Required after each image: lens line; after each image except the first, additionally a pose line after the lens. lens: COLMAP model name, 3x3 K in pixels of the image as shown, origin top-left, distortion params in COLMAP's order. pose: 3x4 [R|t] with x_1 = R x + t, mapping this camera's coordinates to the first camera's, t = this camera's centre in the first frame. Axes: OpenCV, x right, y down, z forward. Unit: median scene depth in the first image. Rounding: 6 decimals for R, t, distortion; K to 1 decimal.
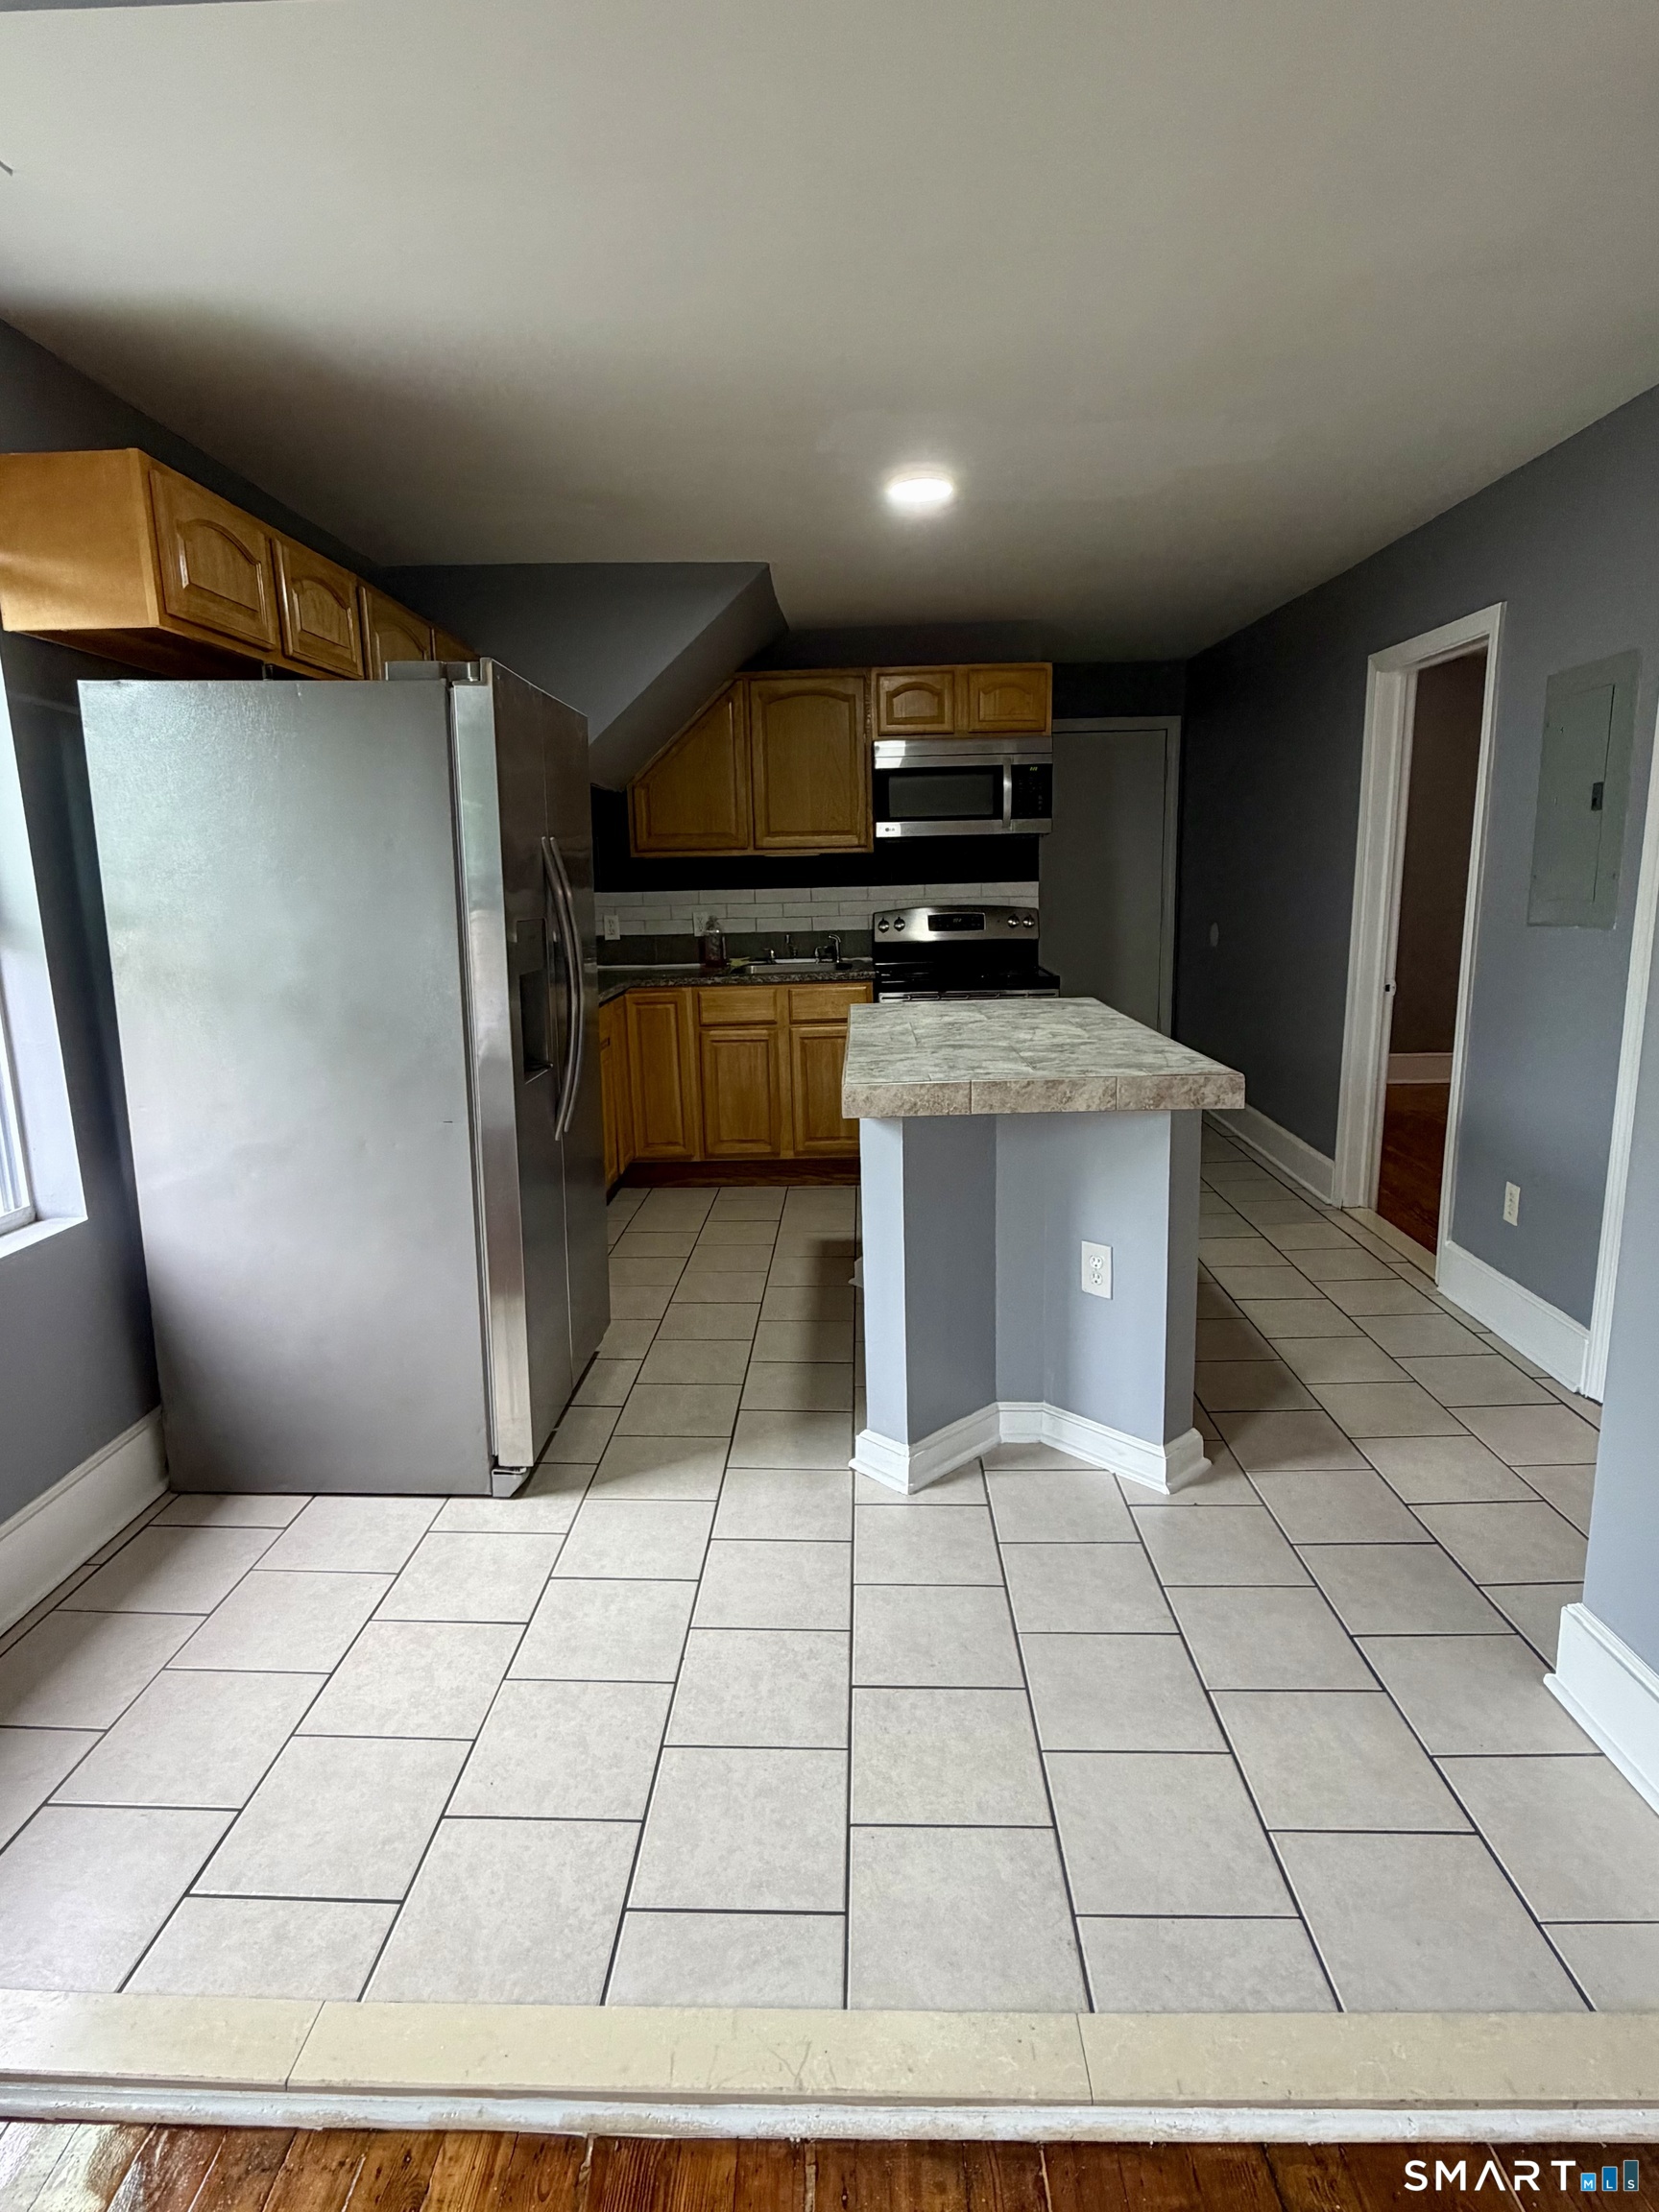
lens RADIAL K [[1194.3, 0, 819.6], [0, 1194.3, 1094.1], [0, 0, 1]] dist [0.003959, -0.003428]
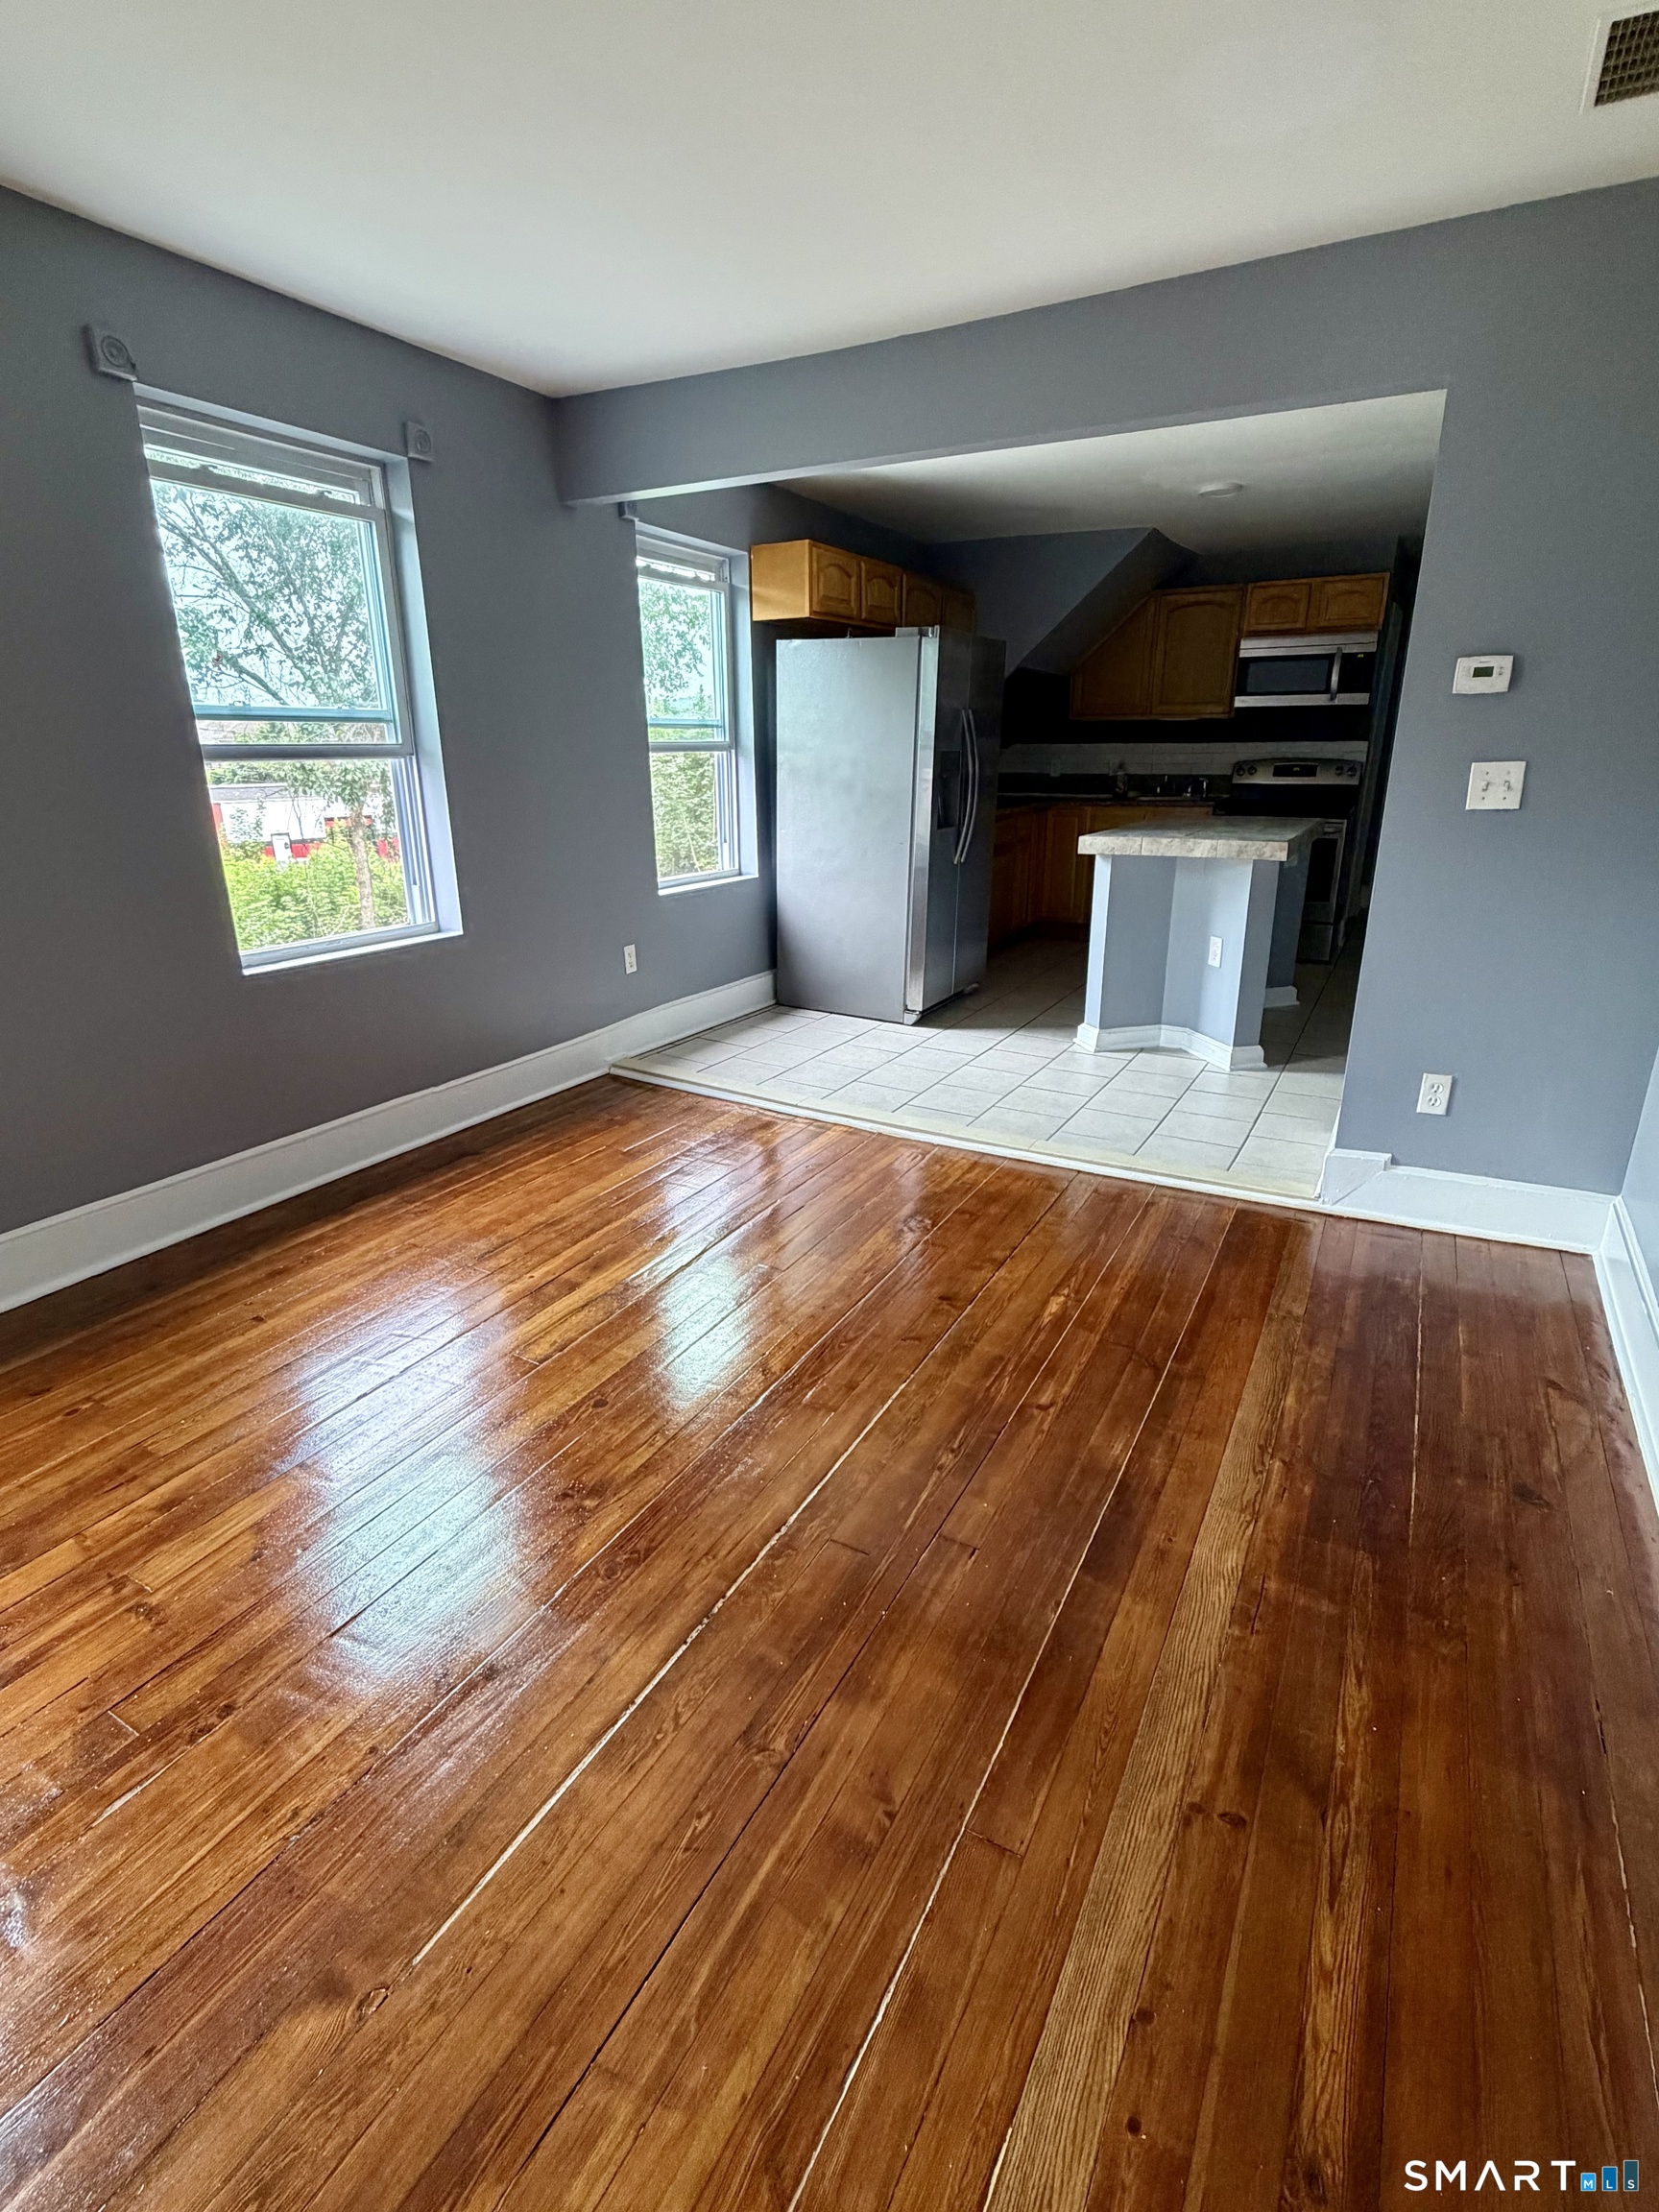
lens RADIAL K [[1039.6, 0, 813.1], [0, 1039.6, 1098.4], [0, 0, 1]] dist [0.000440, -0.000013]
pose [[0.882094, 0.169996, -0.439330, 0.236031], [-0.100200, 0.978983, 0.177628, 0.079653], [0.460293, -0.112664, 0.880589, -0.413809]]
